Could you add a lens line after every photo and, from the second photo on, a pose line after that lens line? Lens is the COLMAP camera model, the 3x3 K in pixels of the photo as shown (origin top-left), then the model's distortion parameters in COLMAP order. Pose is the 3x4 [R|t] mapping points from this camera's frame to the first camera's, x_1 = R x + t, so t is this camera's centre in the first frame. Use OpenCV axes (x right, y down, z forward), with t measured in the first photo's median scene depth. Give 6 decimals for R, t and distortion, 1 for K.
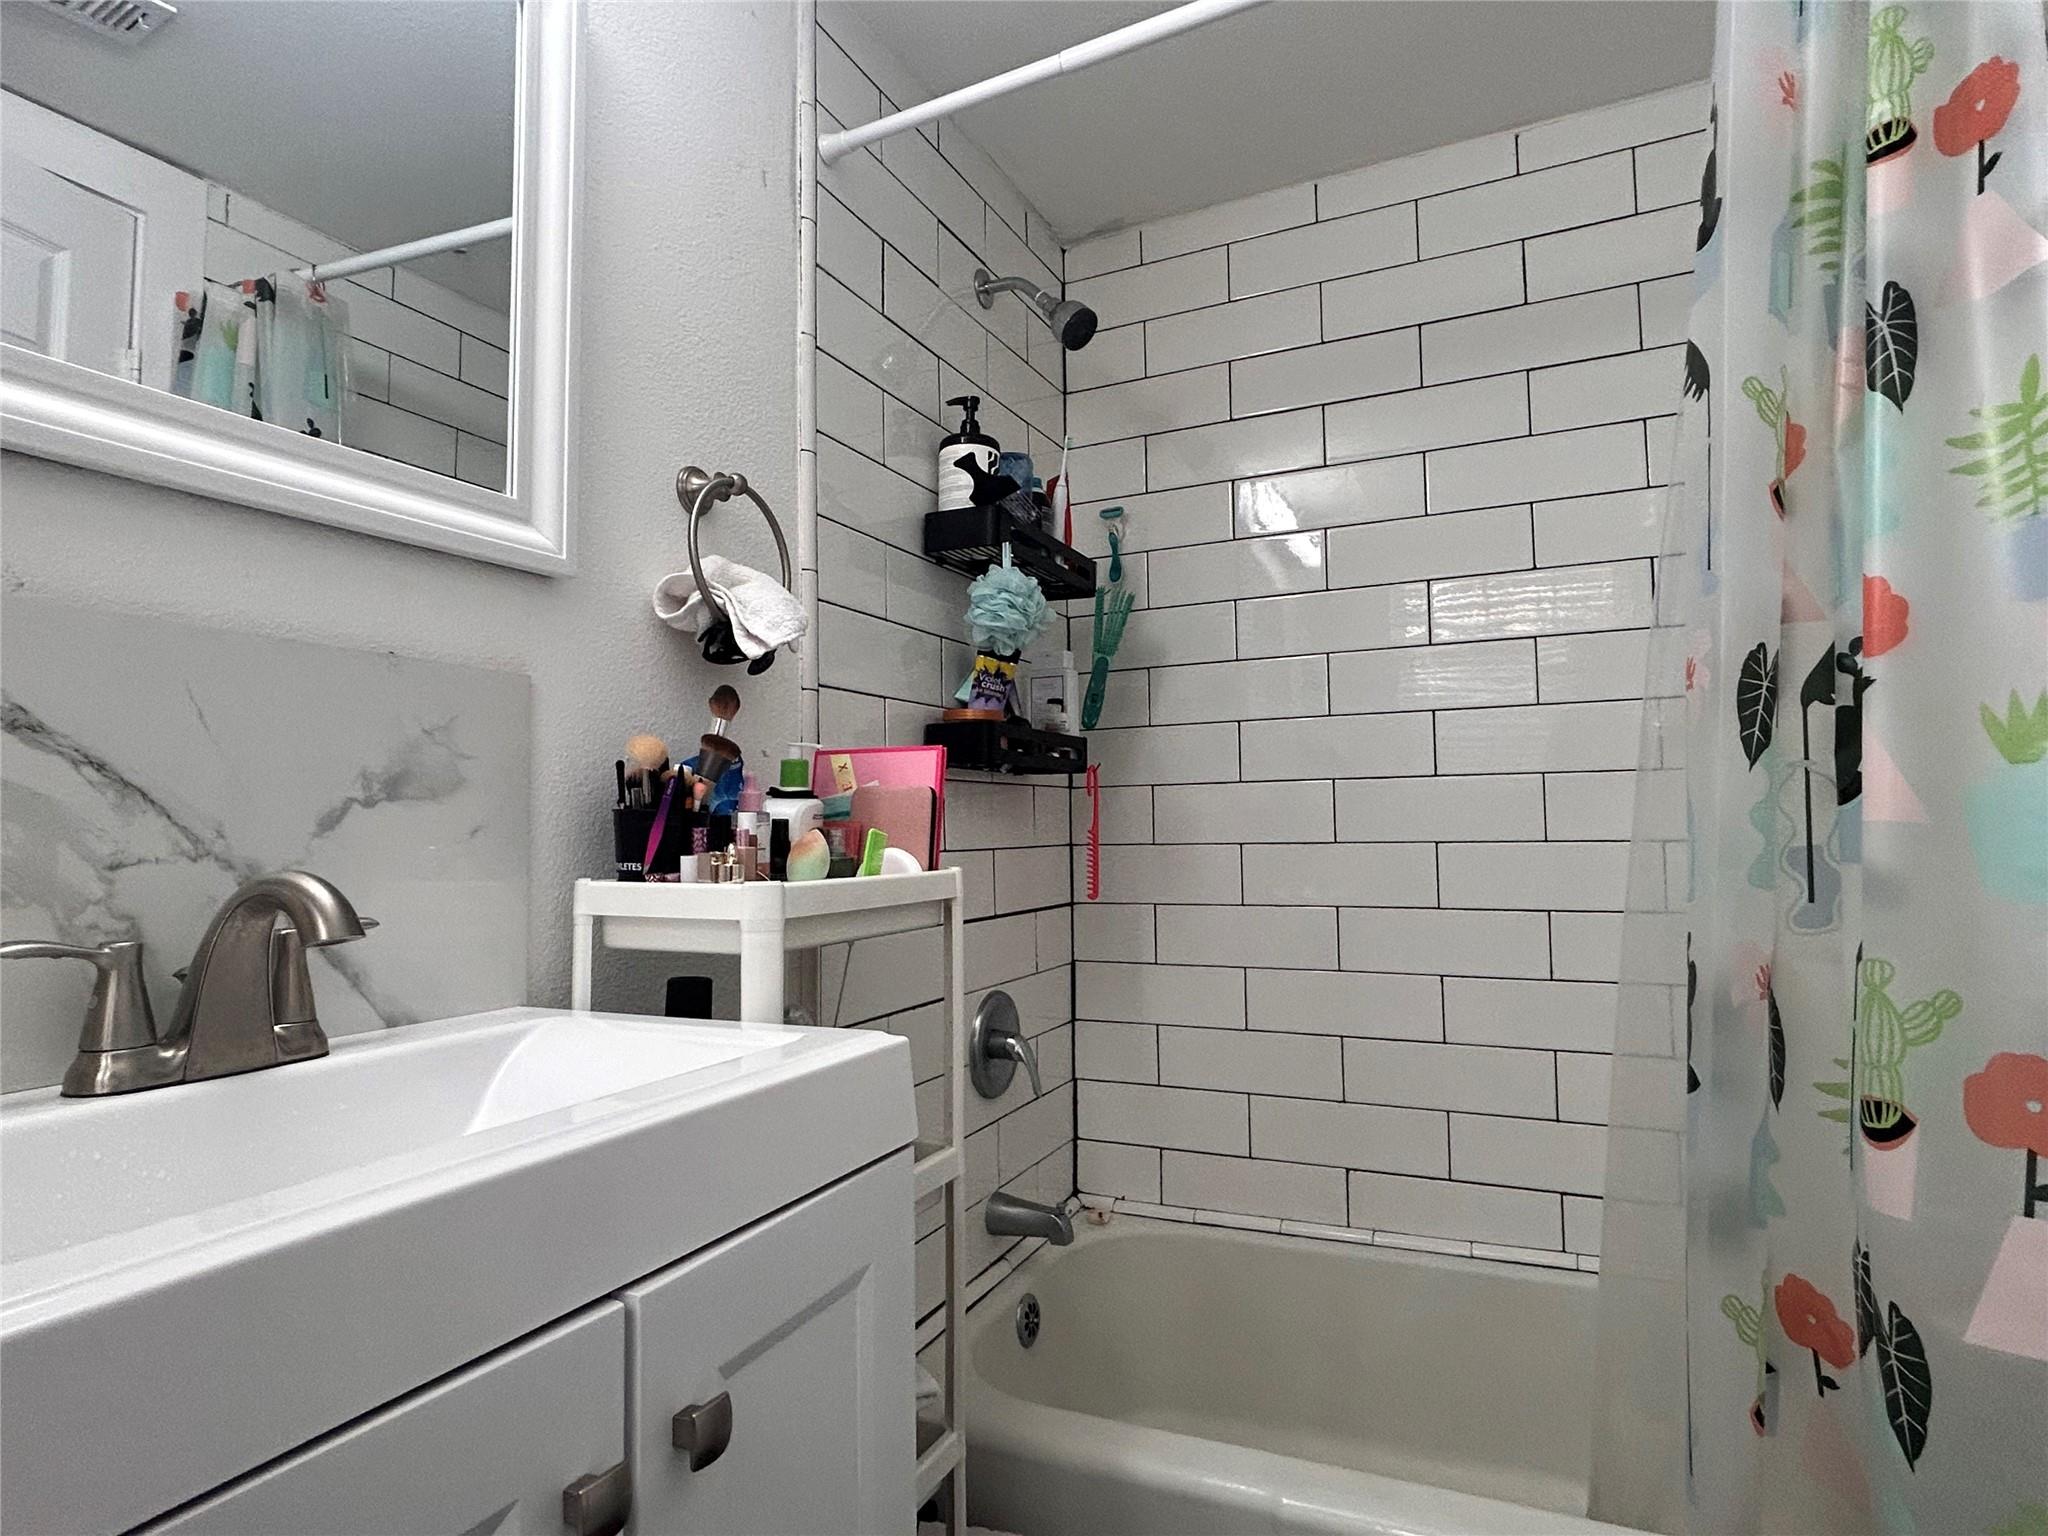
lens RADIAL K [[1132.3, 0, 1015.1], [0, 1132.3, 764.5], [0, 0, 1]] dist [-0.004951, 0.001836]
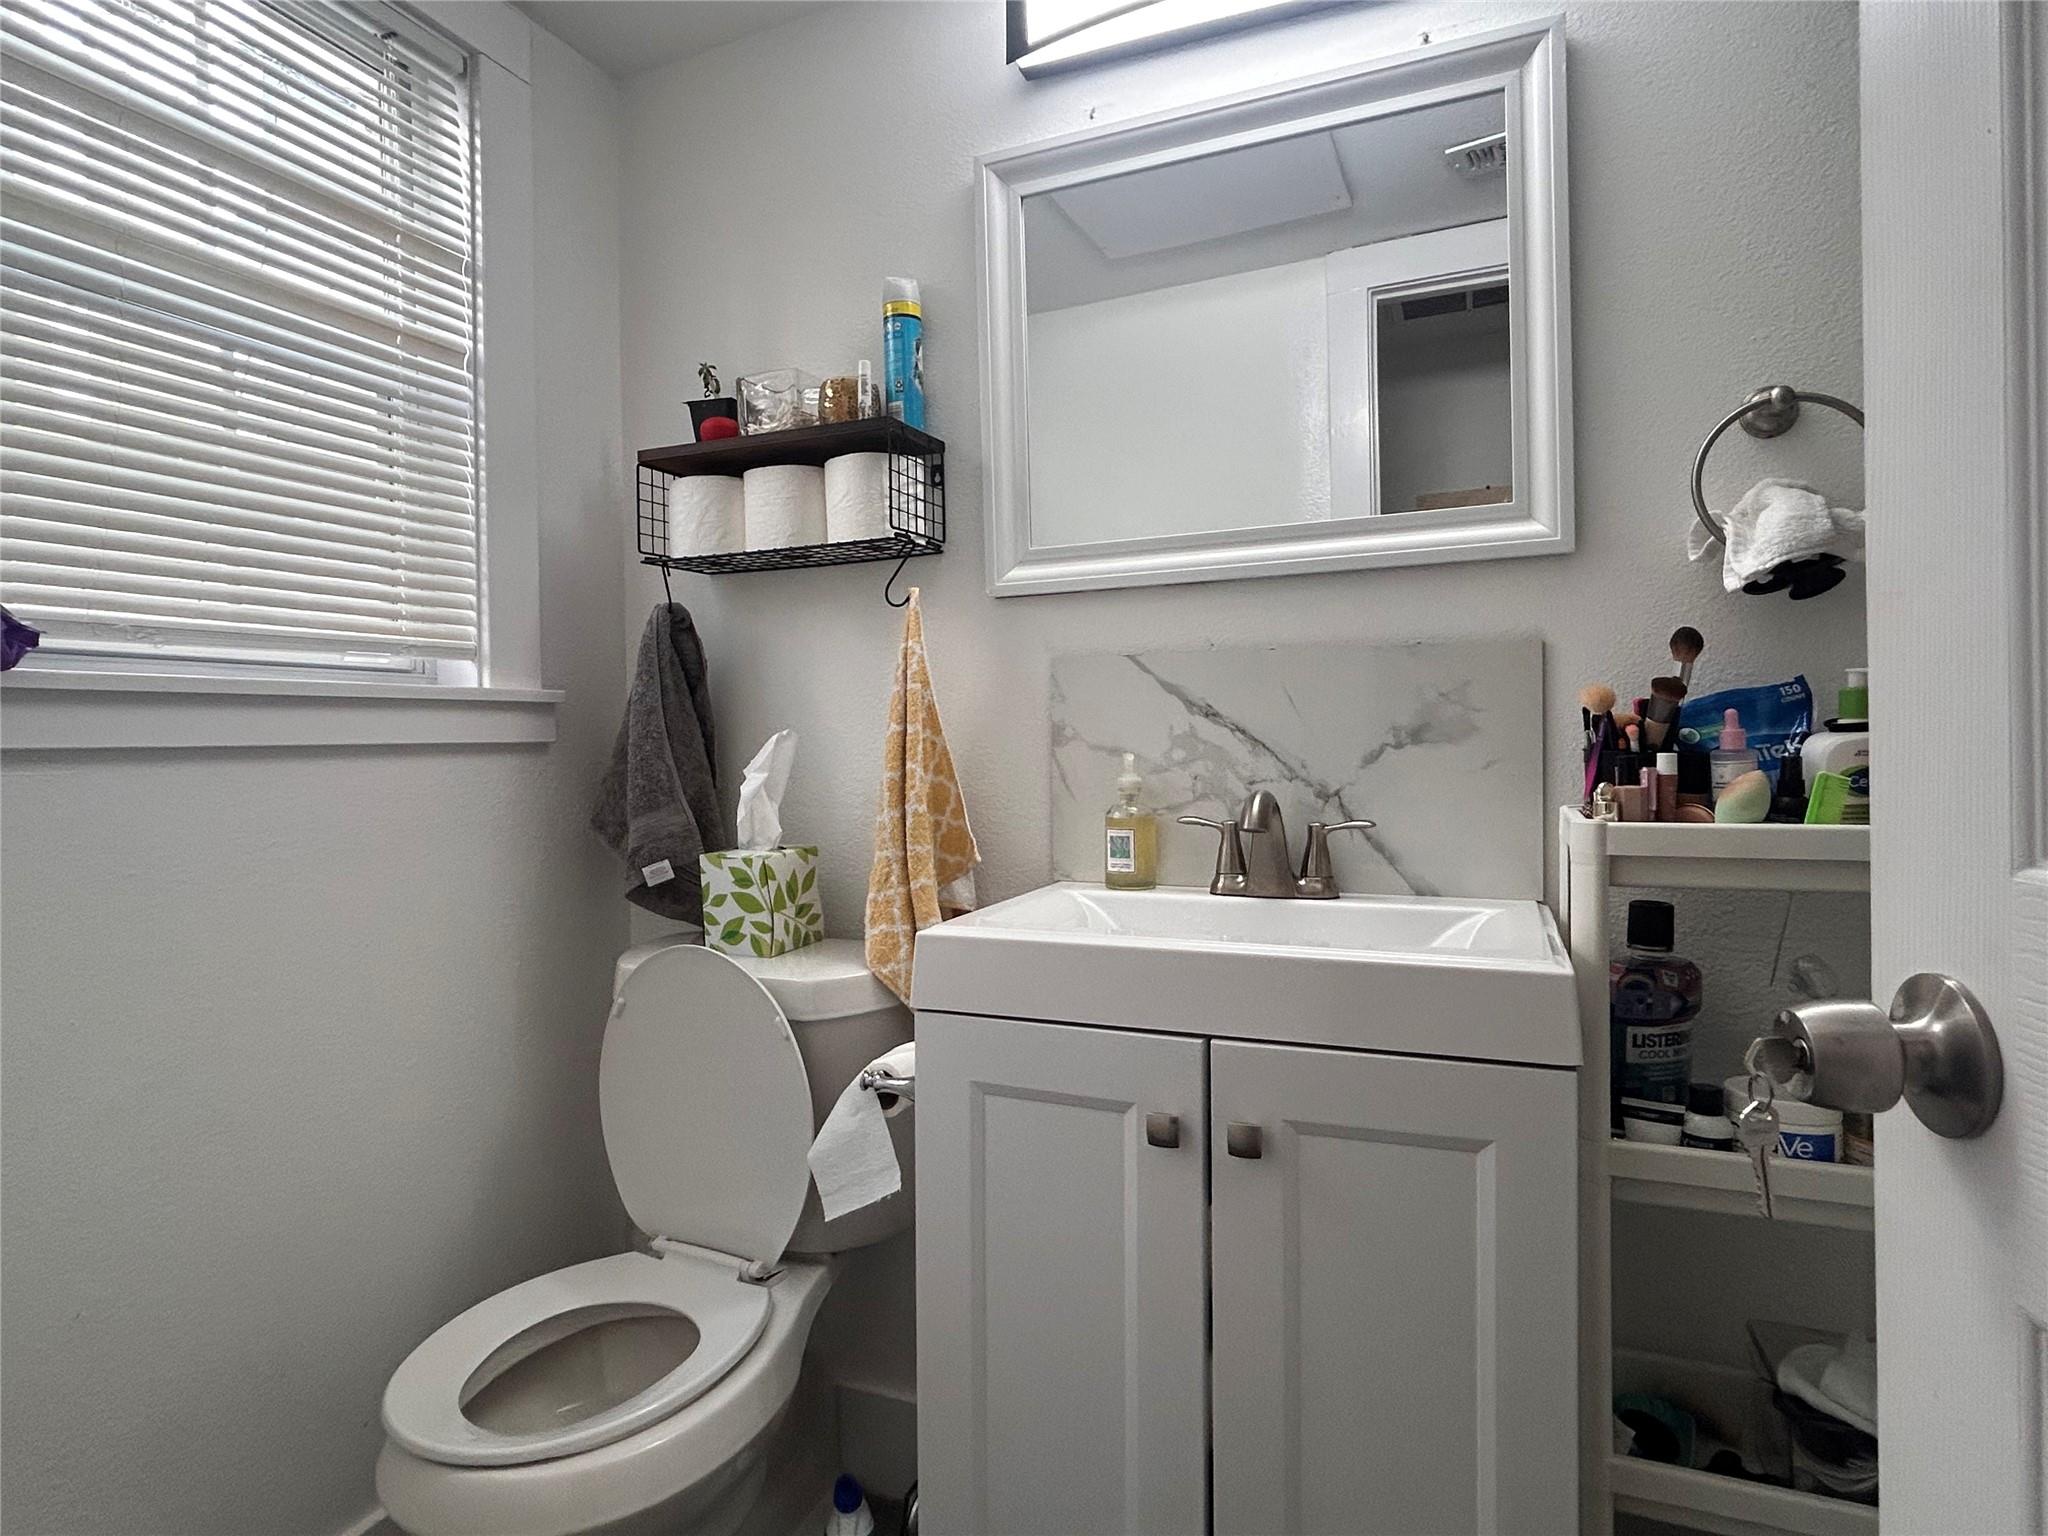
lens RADIAL K [[1132.3, 0, 1017.9], [0, 1132.3, 766.1], [0, 0, 1]] dist [-0.004951, 0.001836]
pose [[0.040141, 0.031479, -0.998698, 0.921609], [0.070340, 0.996935, 0.034251, -0.027069], [0.996715, -0.071623, 0.037804, 0.426750]]
